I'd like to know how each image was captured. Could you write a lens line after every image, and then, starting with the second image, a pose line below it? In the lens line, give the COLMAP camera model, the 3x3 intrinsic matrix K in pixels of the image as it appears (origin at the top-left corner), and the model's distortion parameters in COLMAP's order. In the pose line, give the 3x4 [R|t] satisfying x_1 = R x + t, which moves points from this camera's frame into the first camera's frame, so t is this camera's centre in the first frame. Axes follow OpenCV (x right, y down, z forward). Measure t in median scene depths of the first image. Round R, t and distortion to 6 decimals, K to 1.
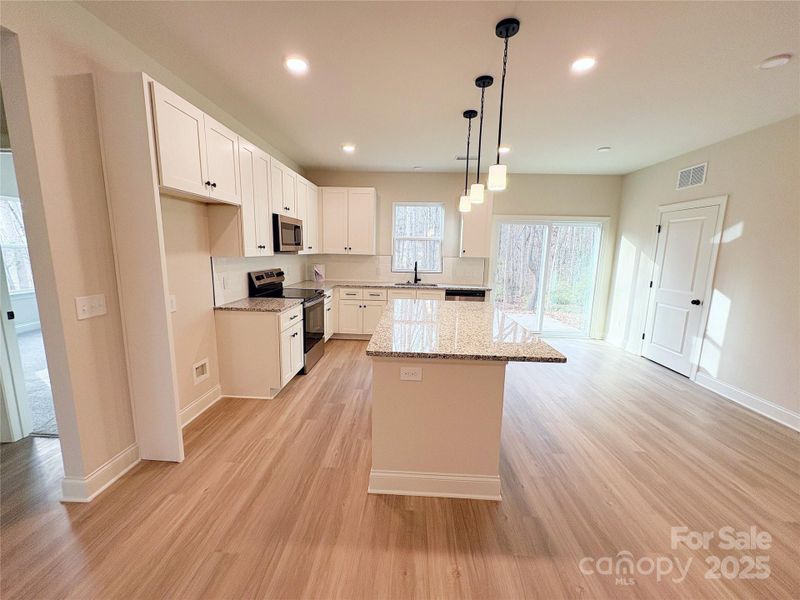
lens RADIAL K [[316.4, 0, 400.0], [0, 316.4, 300.0], [0, 0, 1]] dist [-0.000588, 0.000009]
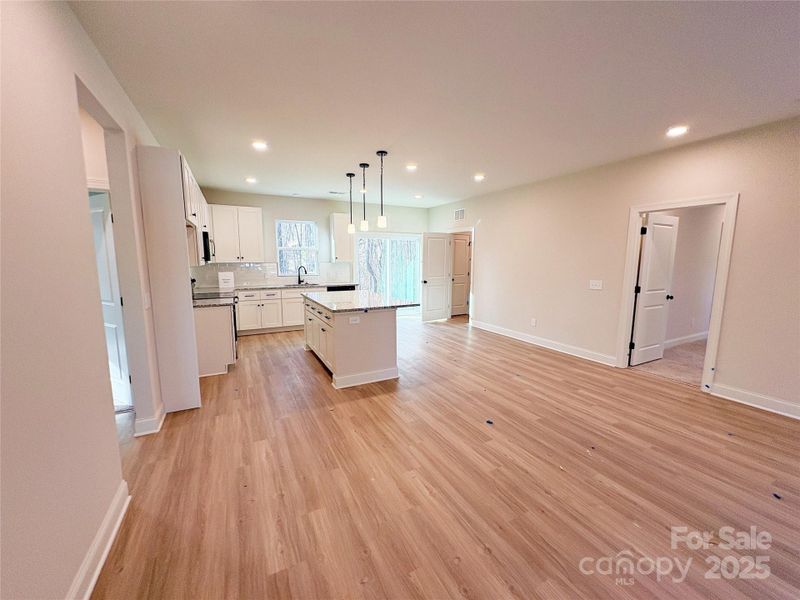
lens RADIAL K [[316.4, 0, 400.0], [0, 316.4, 300.0], [0, 0, 1]] dist [-0.000588, 0.000009]
pose [[0.867887, -0.087945, 0.488914, -0.249174], [0.097392, 0.995227, 0.006136, 0.045771], [-0.487120, 0.042291, 0.872310, -0.321470]]
